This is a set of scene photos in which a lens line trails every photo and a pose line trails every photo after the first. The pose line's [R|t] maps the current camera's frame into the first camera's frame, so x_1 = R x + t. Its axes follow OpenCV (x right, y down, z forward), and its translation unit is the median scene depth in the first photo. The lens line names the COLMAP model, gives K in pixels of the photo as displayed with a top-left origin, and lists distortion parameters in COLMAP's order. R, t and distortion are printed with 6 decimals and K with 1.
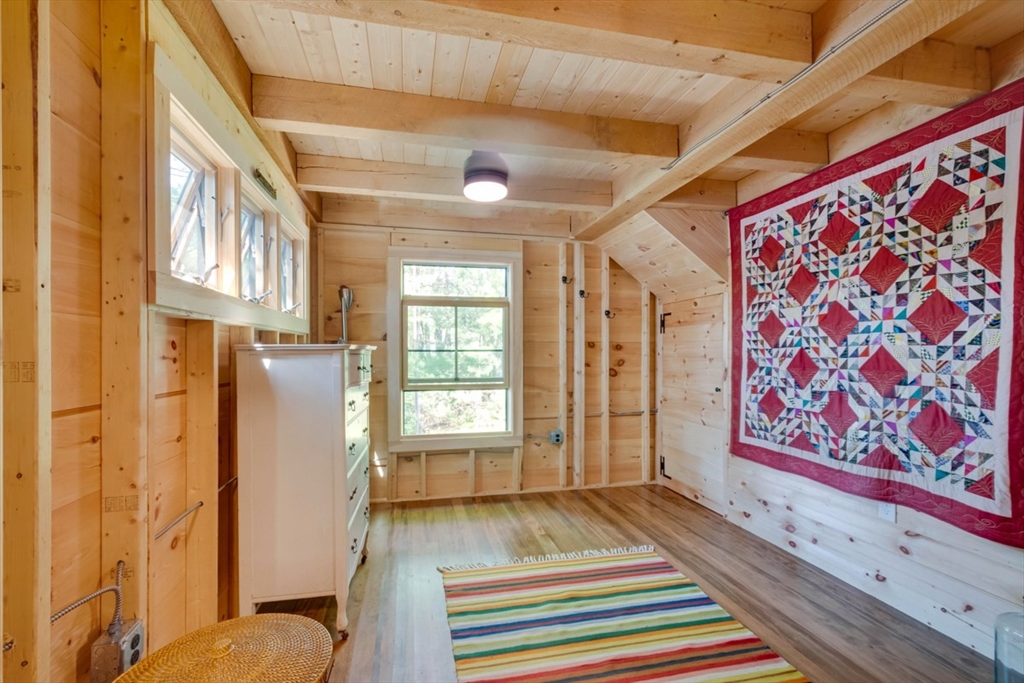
lens RADIAL K [[447.9, 0, 514.7], [0, 447.9, 361.6], [0, 0, 1]] dist [0.020644, -0.008785]
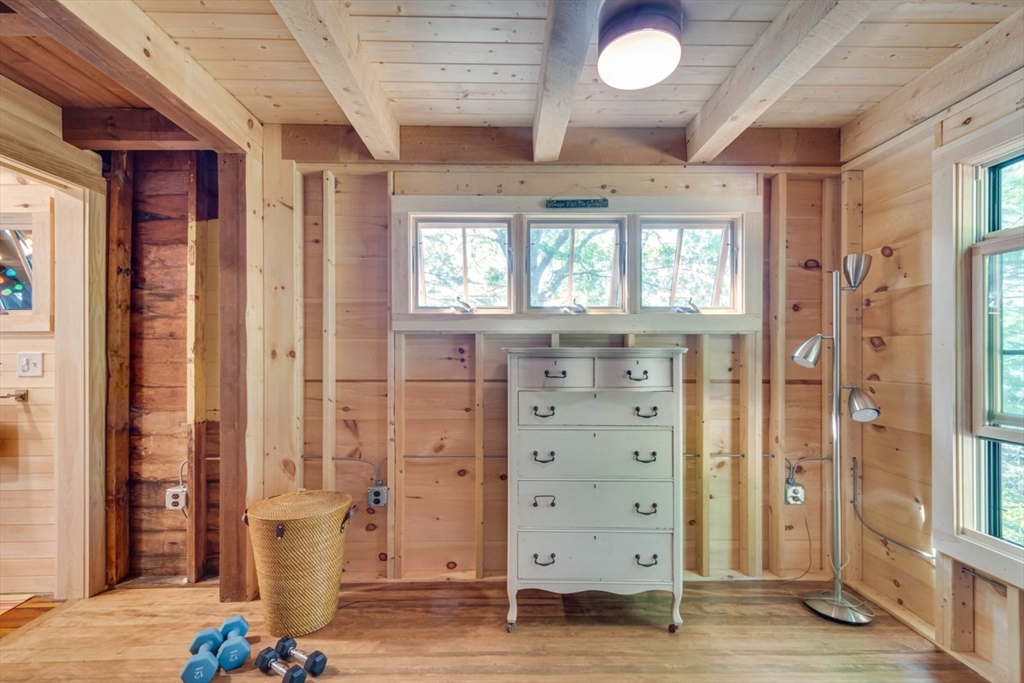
lens RADIAL K [[447.9, 0, 514.7], [0, 447.9, 361.6], [0, 0, 1]] dist [0.020644, -0.008785]
pose [[-0.205724, 0.000618, -0.978610, 0.786456], [-0.021614, 0.999753, 0.005176, -0.010347], [0.978371, 0.022217, -0.205660, 1.494658]]
